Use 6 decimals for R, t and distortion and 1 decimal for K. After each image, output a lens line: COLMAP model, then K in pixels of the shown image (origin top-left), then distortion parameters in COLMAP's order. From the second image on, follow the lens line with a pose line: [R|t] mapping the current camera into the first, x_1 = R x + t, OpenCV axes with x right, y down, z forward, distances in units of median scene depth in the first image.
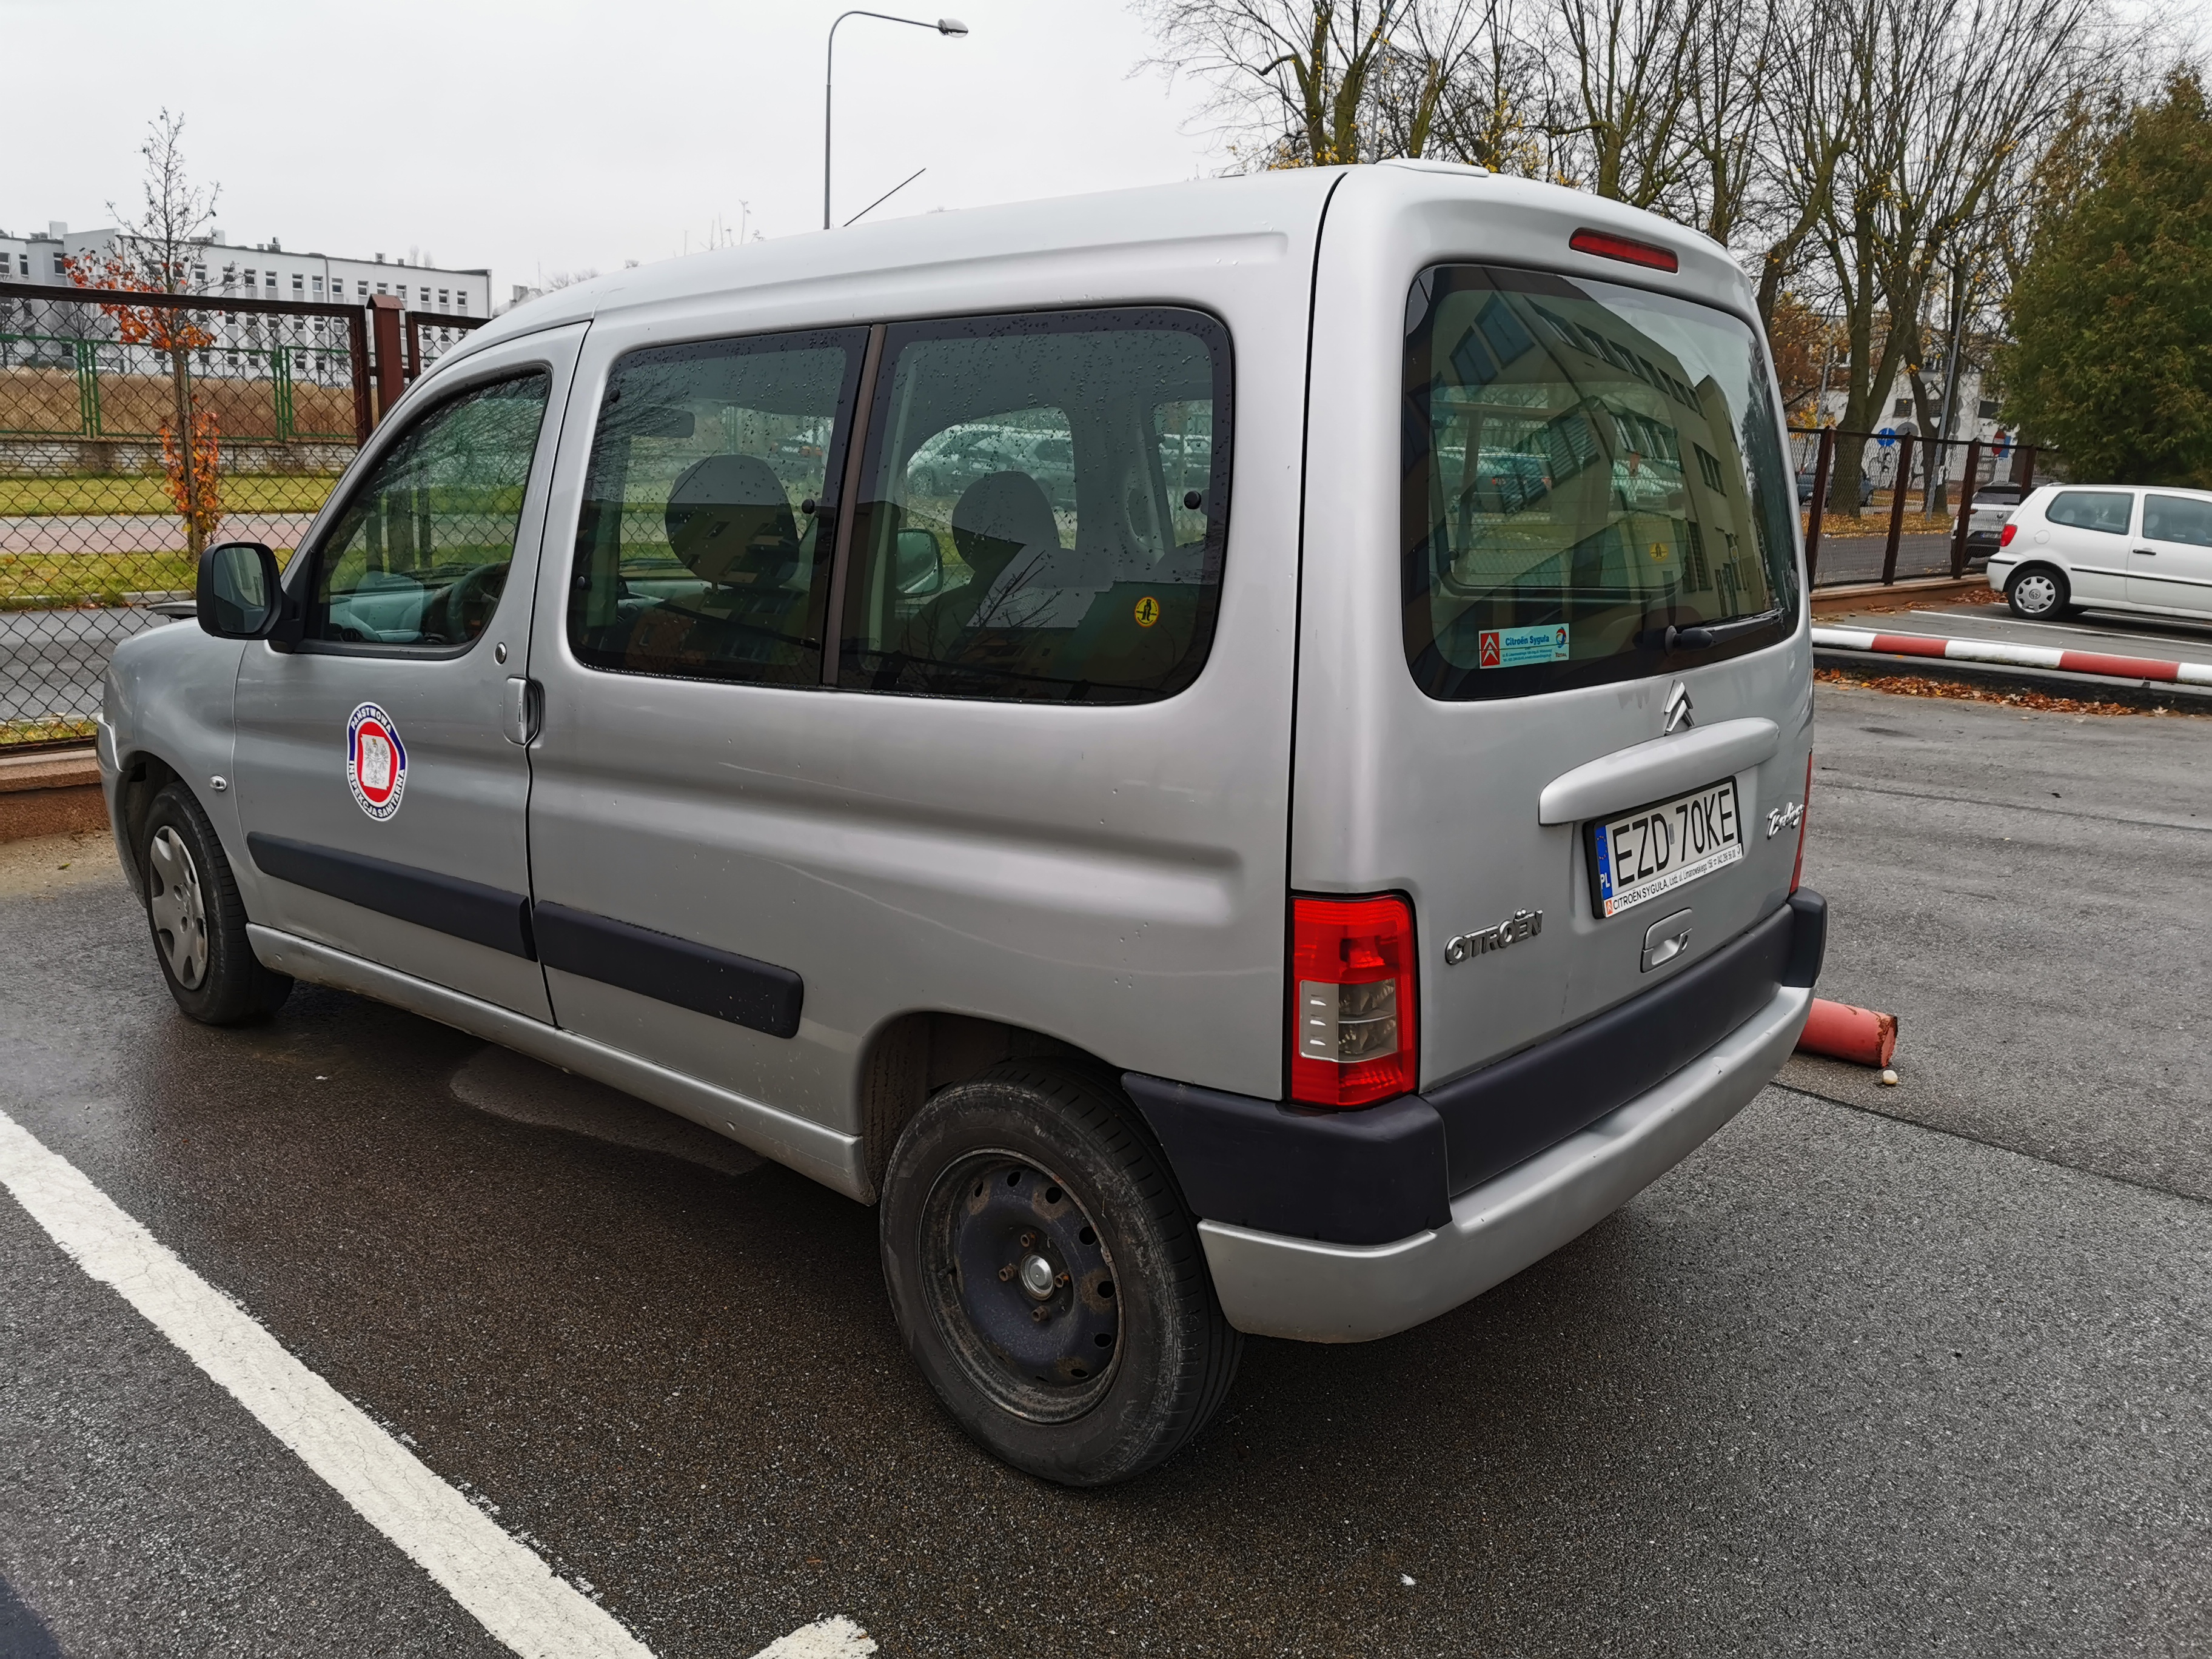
lens RADIAL K [[1725.1, 0, 1113.3], [0, 1725.1, 828.3], [0, 0, 1]] dist [0.072001, -0.101752]
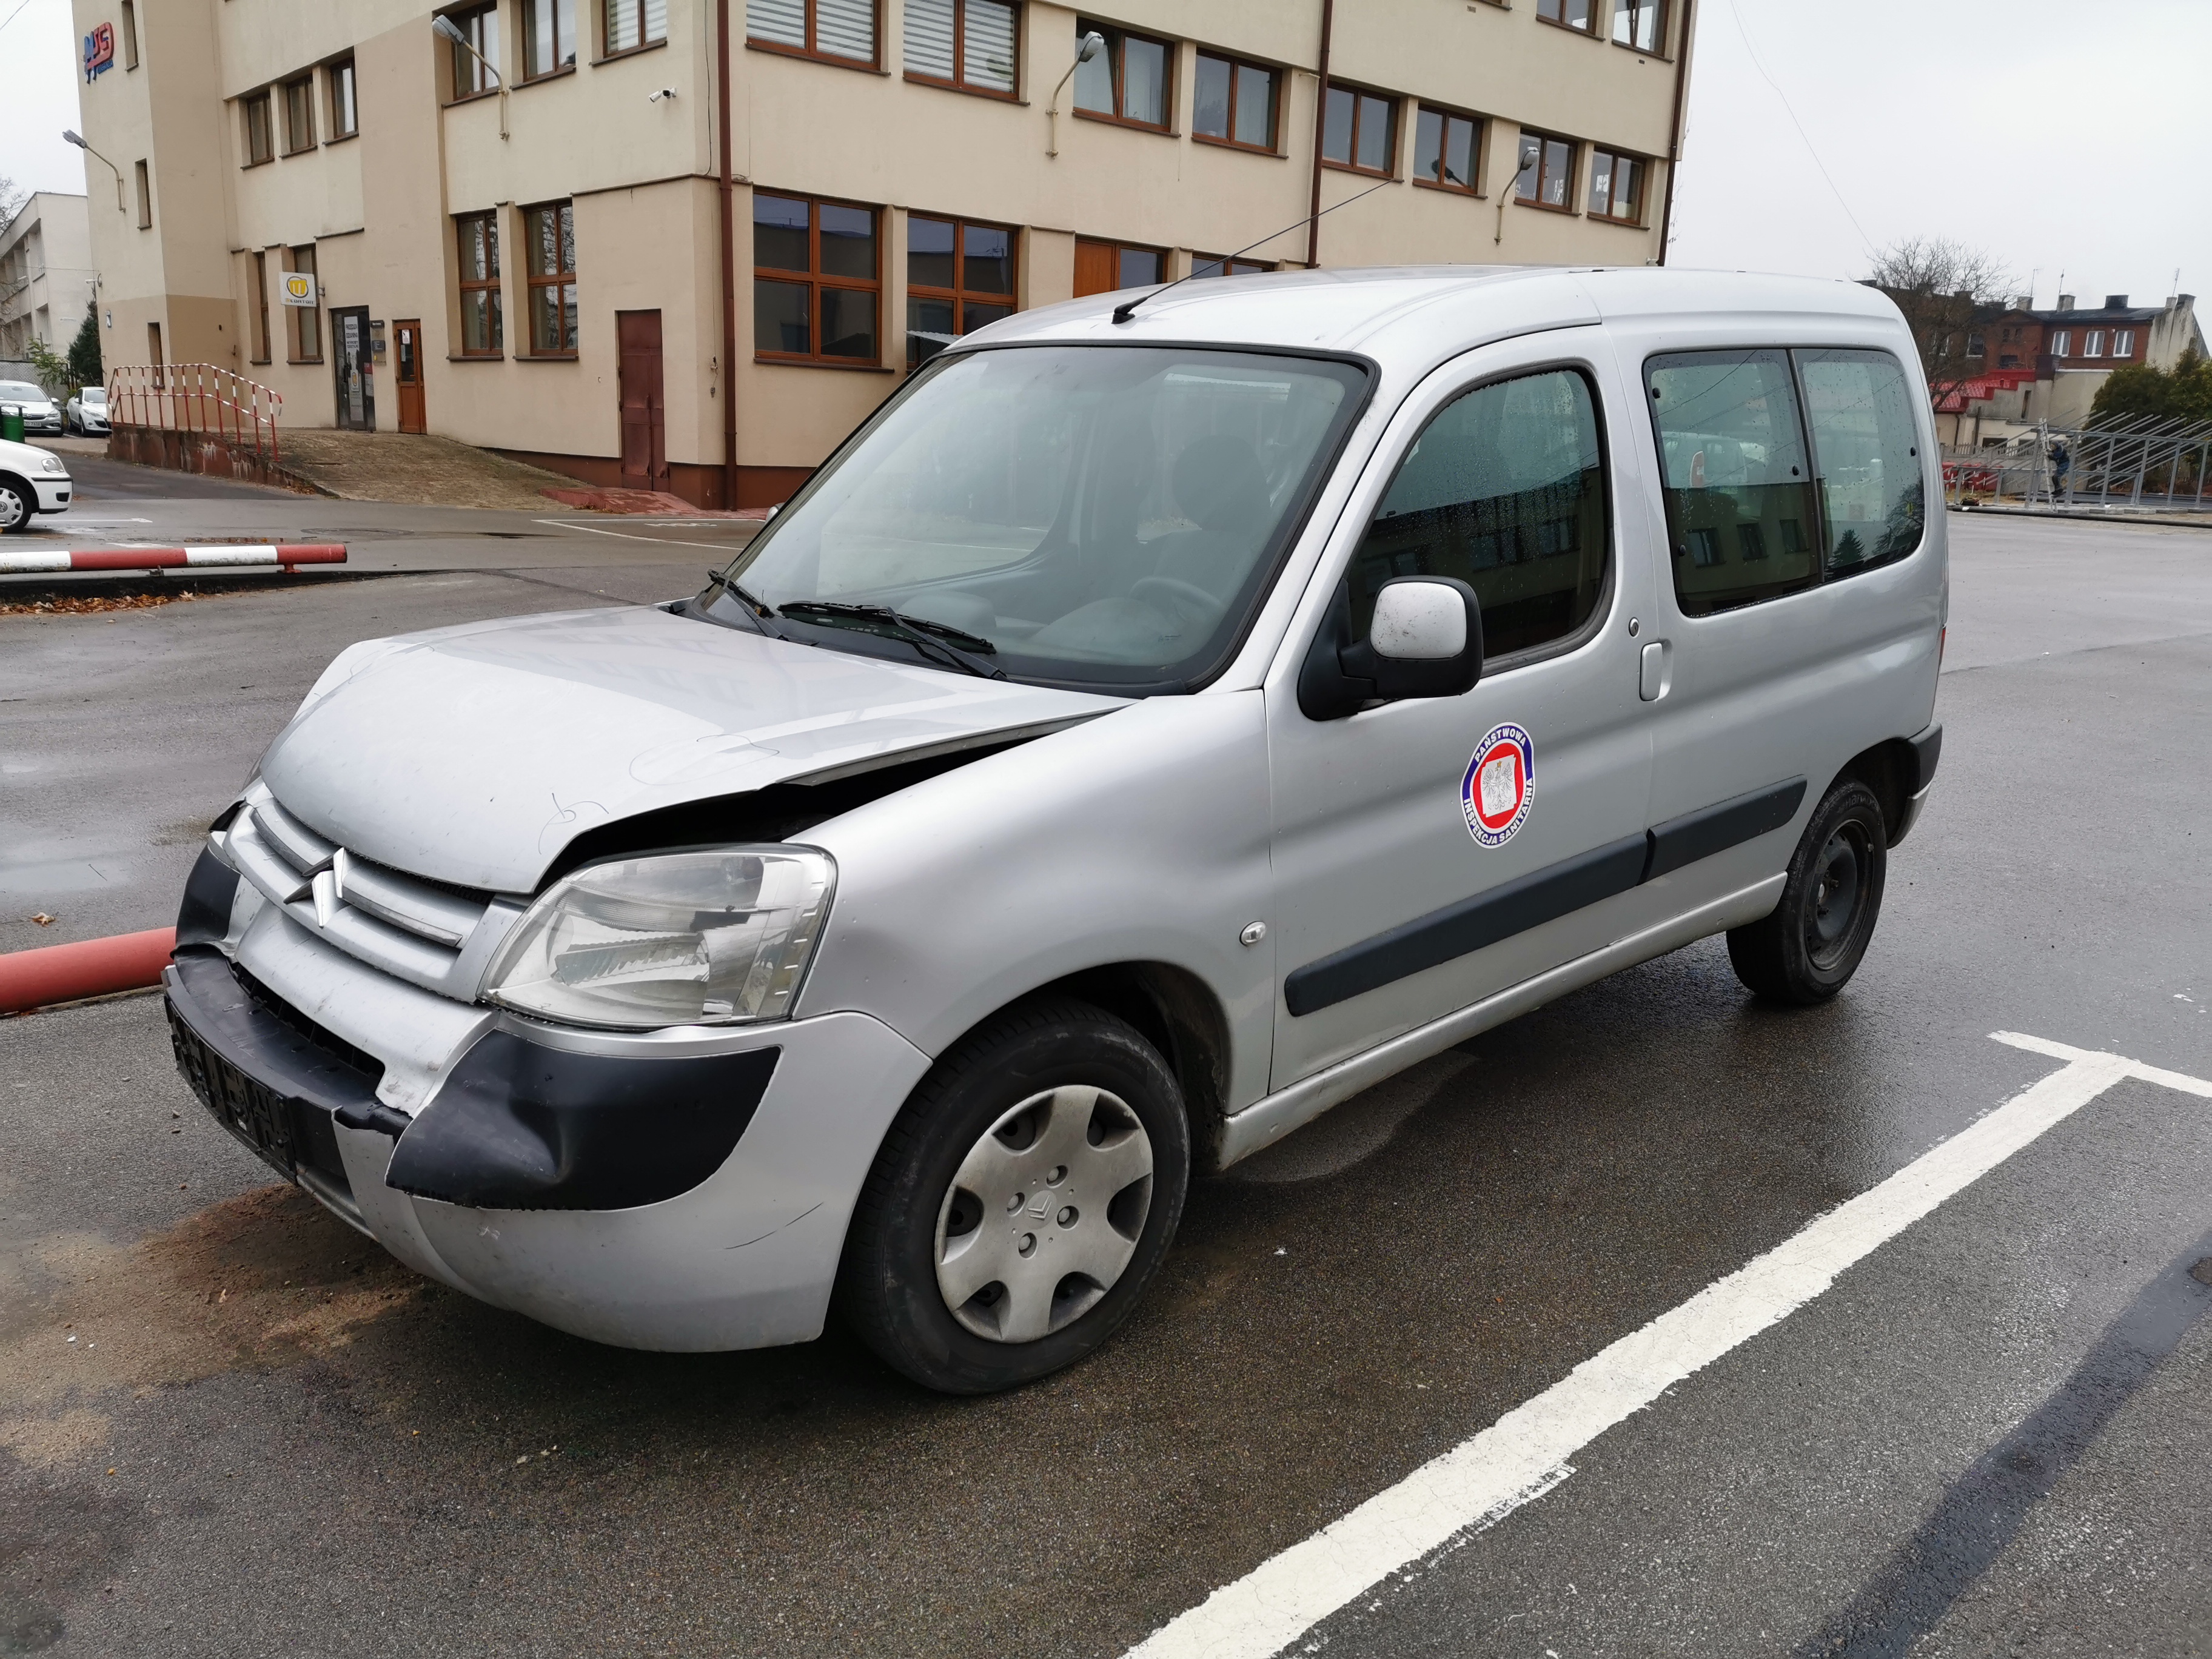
lens RADIAL K [[1725.1, 0, 1113.3], [0, 1725.1, 828.3], [0, 0, 1]] dist [0.072001, -0.101752]
pose [[0.084550, -0.264865, 0.960571, -1.228532], [0.188629, 0.950847, 0.245580, -0.259919], [-0.978402, 0.160428, 0.130356, 0.995507]]
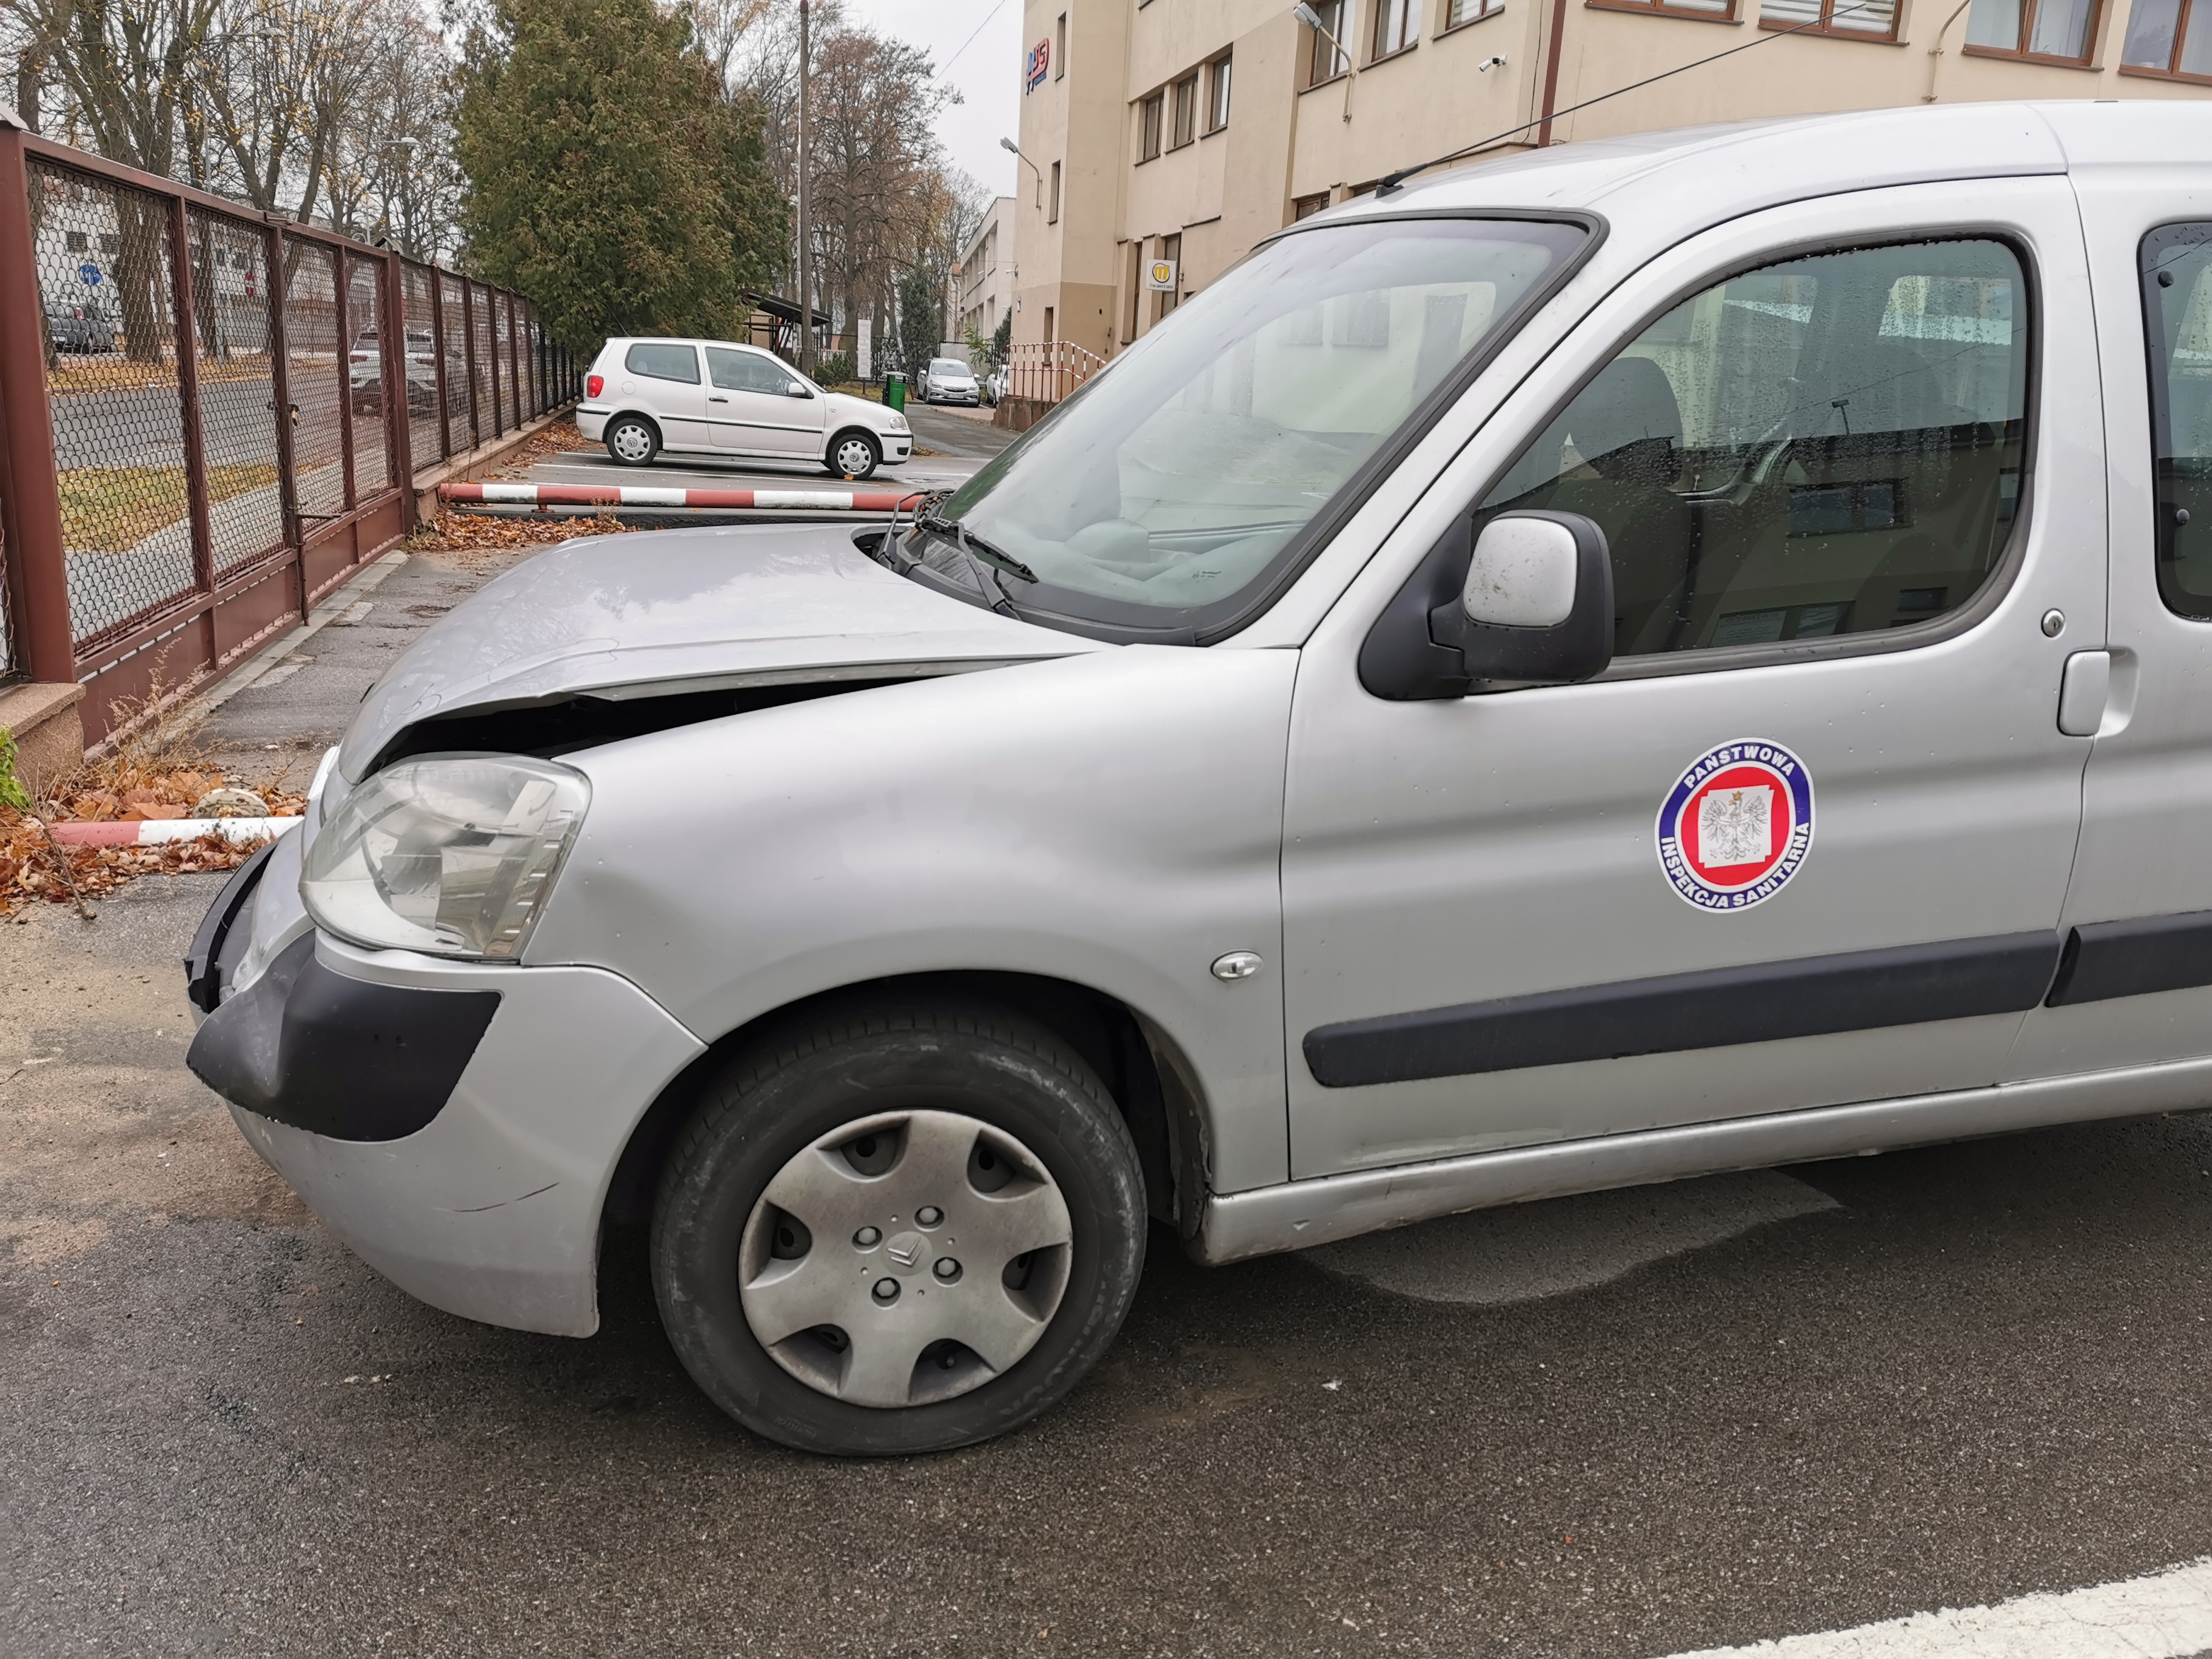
lens RADIAL K [[1715.0, 0, 1114.9], [0, 1715.0, 833.6], [0, 0, 1]] dist [0.055594, -0.060074]
pose [[0.540683, -0.231825, 0.808653, -0.990969], [0.157077, 0.972194, 0.173683, -0.170425], [-0.826431, 0.033113, 0.562063, 0.758766]]
